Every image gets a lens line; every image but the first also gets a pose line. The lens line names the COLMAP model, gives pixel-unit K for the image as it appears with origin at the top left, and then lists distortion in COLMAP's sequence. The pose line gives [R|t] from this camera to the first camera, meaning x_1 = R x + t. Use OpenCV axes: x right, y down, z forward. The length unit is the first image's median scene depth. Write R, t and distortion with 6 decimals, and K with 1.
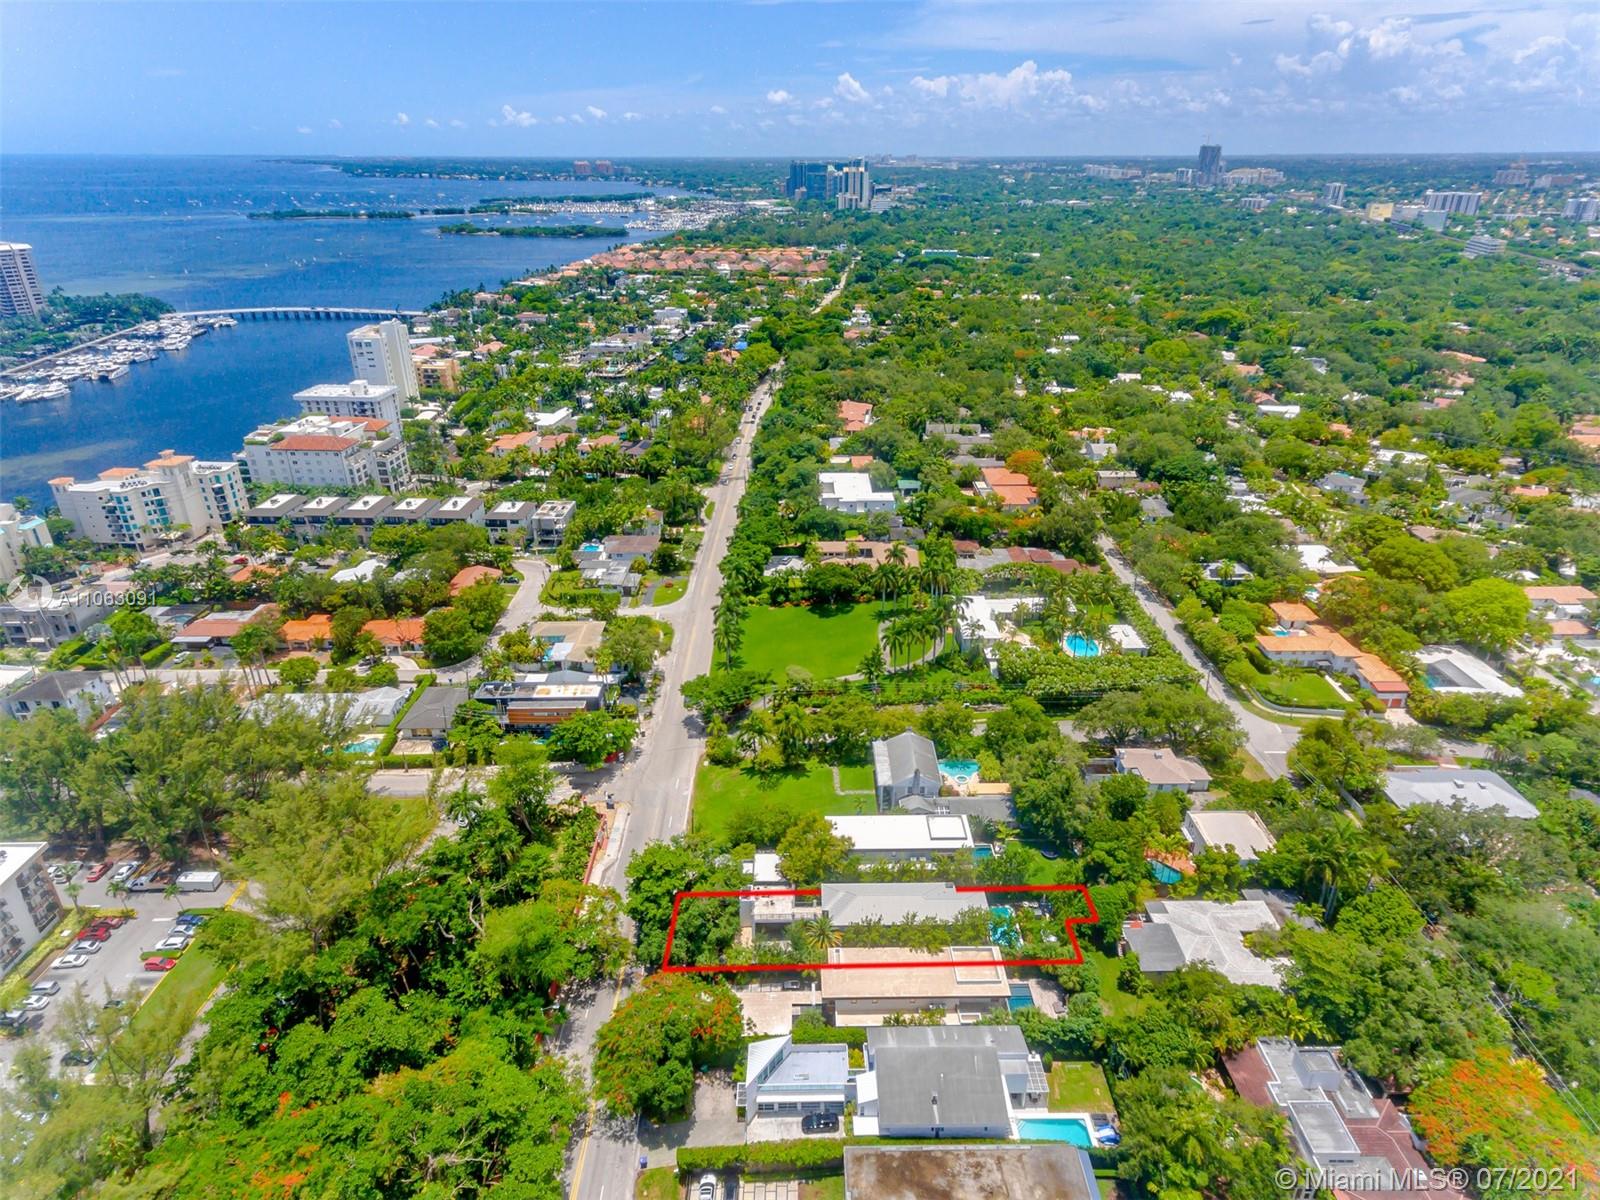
lens RADIAL K [[905.4, 0, 810.4], [0, 905.4, 629.1], [0, 0, 1]] dist [0.020876, -0.000840]
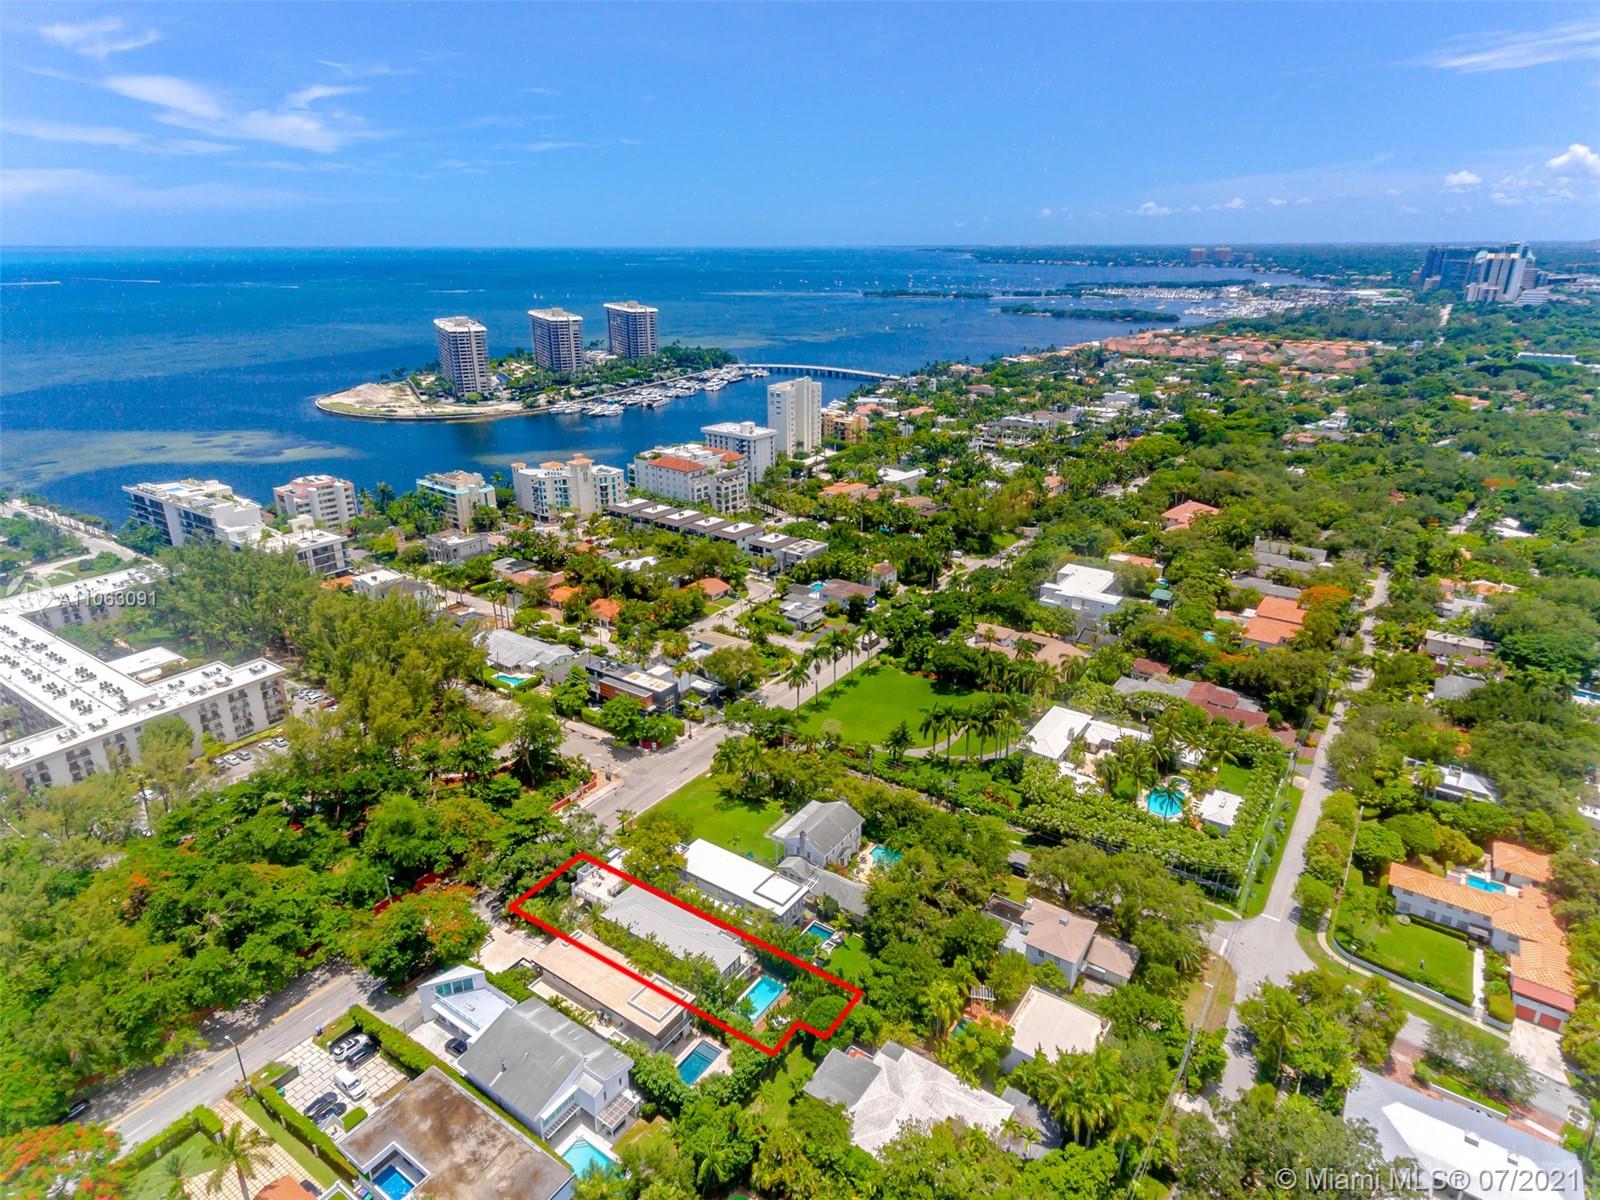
lens RADIAL K [[927.3, 0, 787.6], [0, 927.3, 594.7], [0, 0, 1]] dist [0.022688, -0.000350]
pose [[0.811039, 0.208761, -0.546475, 0.338875], [-0.271850, 0.961663, -0.036092, -0.029612], [0.517990, 0.177831, 0.836697, 0.051210]]
